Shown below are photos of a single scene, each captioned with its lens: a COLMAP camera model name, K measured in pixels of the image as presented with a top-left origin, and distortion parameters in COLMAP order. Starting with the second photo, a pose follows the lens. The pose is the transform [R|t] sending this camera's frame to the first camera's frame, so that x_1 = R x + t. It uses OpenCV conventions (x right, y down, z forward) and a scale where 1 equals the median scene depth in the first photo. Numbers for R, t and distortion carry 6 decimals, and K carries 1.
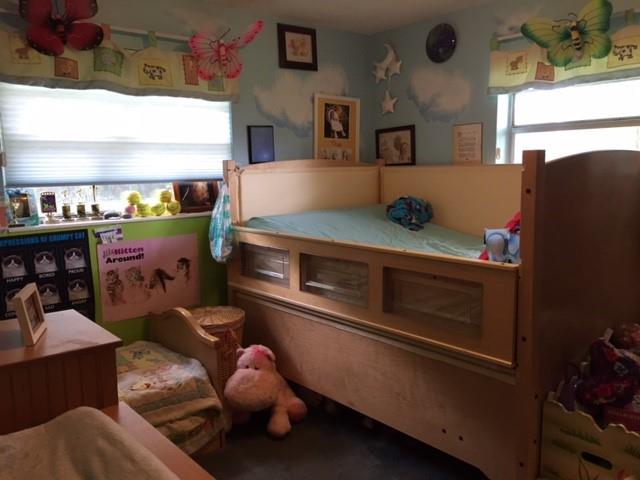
lens RADIAL K [[548.6, 0, 320.9], [0, 548.6, 239.9], [0, 0, 1]] dist [0.086635, -0.097787]
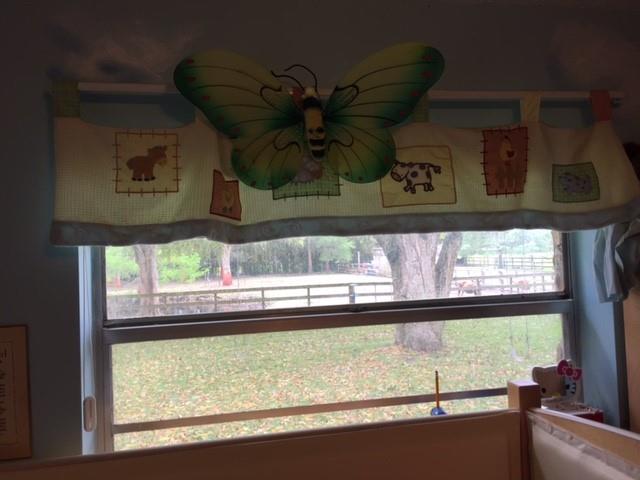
lens RADIAL K [[548.6, 0, 320.6], [0, 548.6, 239.2], [0, 0, 1]] dist [0.086635, -0.097787]
pose [[0.487092, 0.019562, 0.873132, 0.104309], [0.152229, 0.982543, -0.106936, -0.229760], [-0.859981, 0.185004, 0.475611, 0.794823]]
